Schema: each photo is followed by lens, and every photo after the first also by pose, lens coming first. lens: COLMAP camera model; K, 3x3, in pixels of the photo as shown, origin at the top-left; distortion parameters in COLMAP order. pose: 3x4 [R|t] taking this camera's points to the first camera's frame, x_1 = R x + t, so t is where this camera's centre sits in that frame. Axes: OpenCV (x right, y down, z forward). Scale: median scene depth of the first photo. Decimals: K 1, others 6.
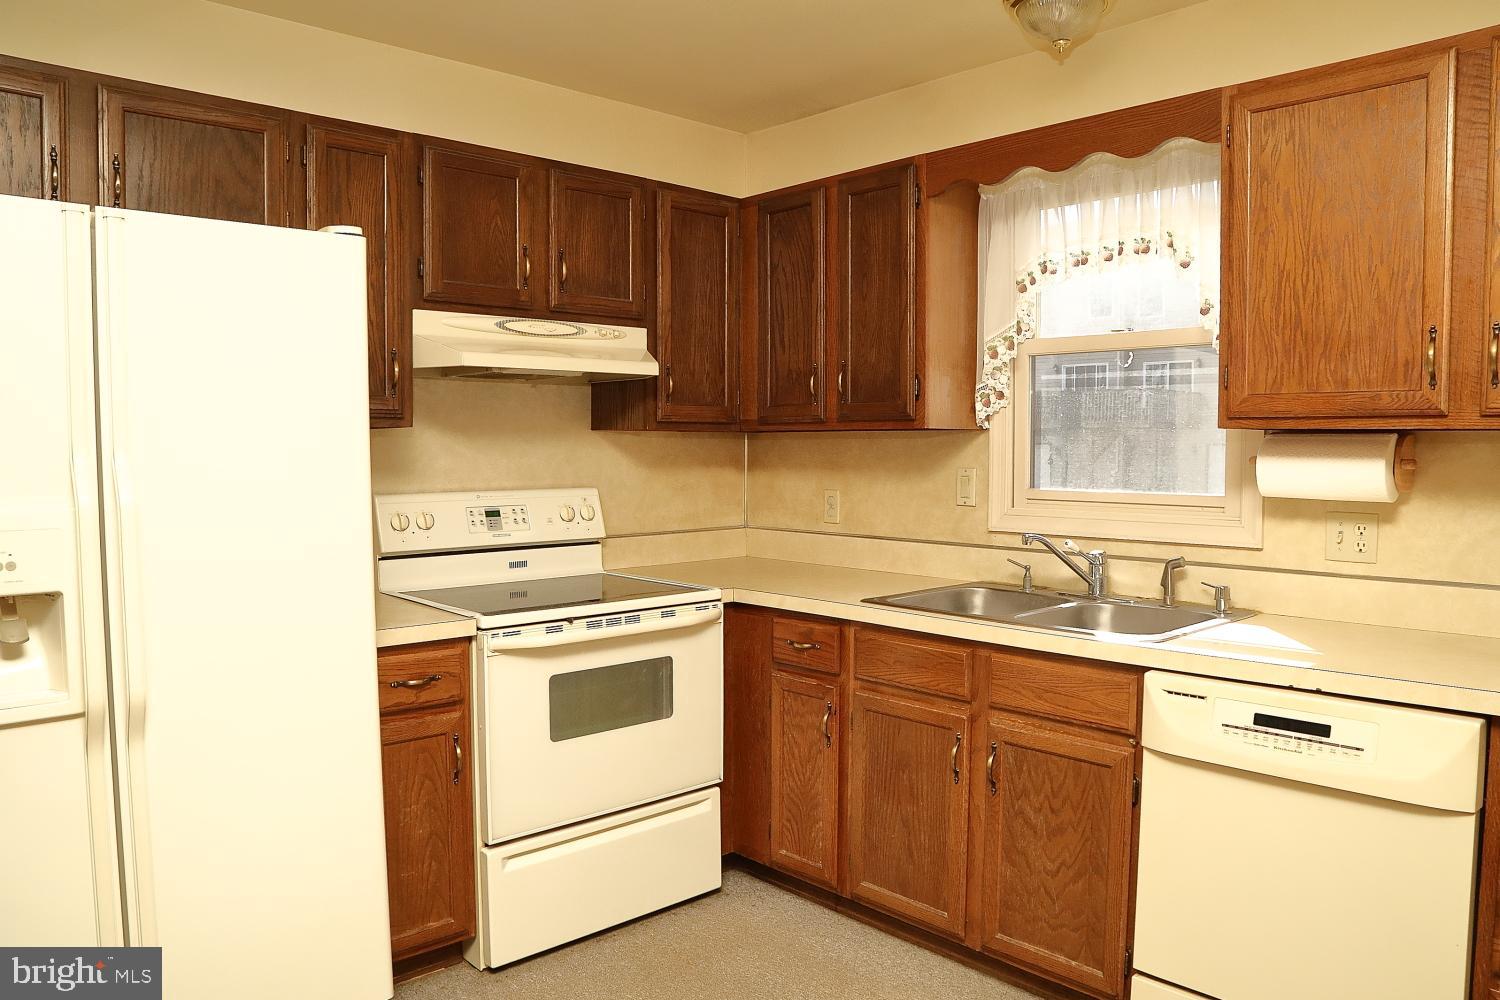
lens RADIAL K [[1073.4, 0, 752.2], [0, 1073.4, 527.4], [0, 0, 1]] dist [-0.045520, 0.004543]
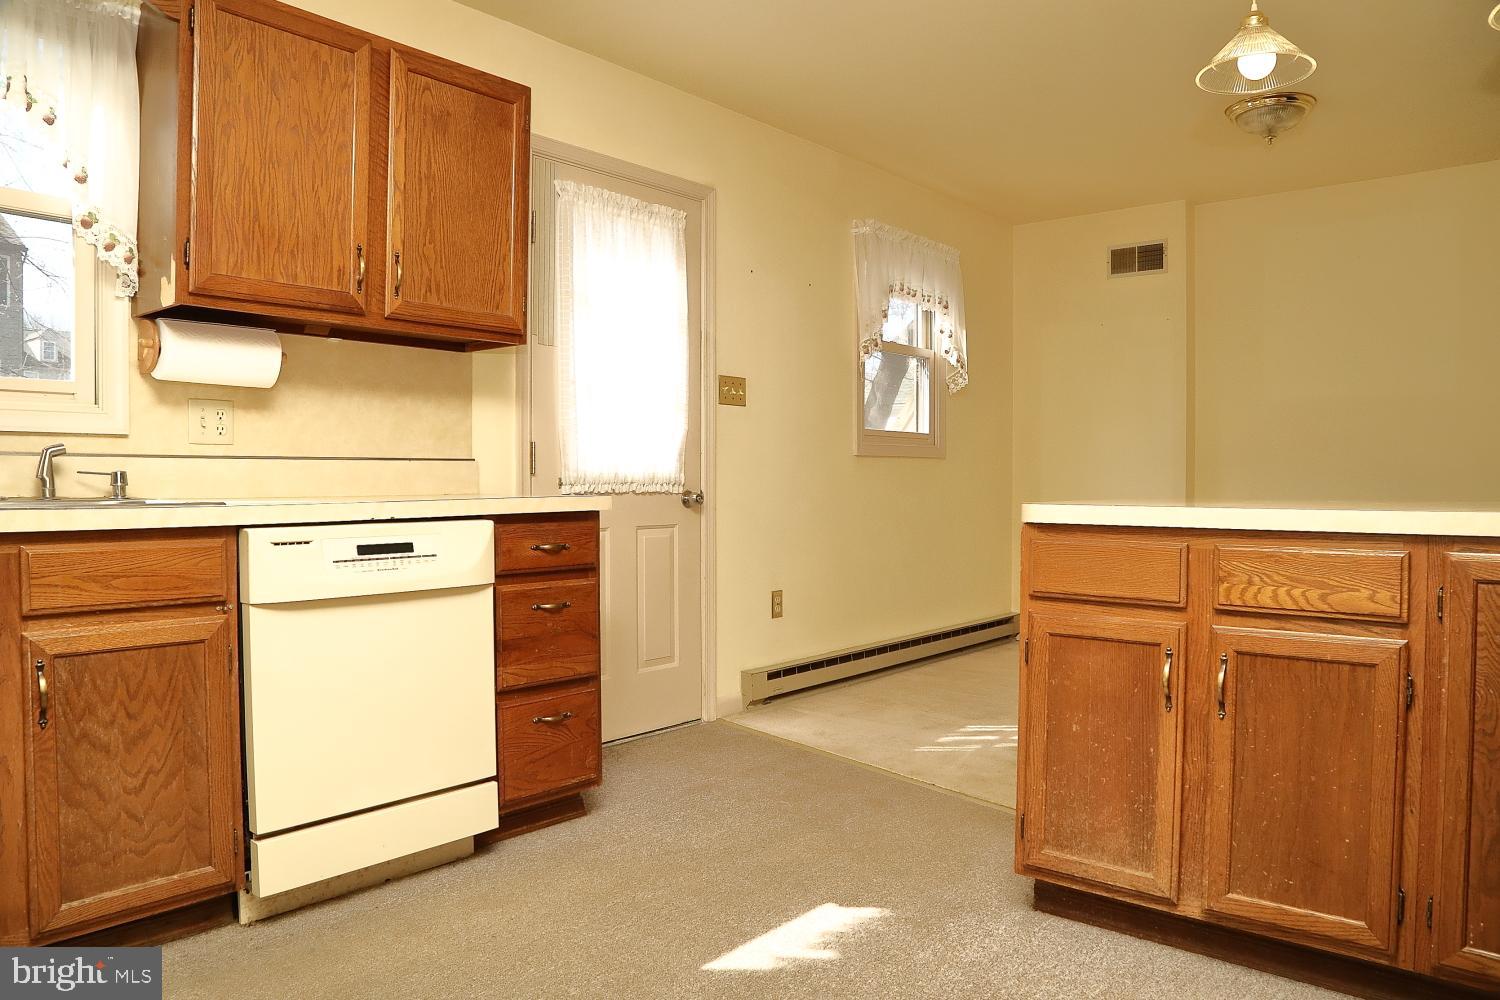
lens RADIAL K [[1073.4, 0, 752.2], [0, 1073.4, 498.9], [0, 0, 1]] dist [-0.045520, 0.004543]
pose [[-0.105719, -0.013795, 0.994300, -0.620733], [0.073617, 0.997051, 0.021661, 0.111876], [-0.991667, 0.075488, -0.104392, 0.589816]]
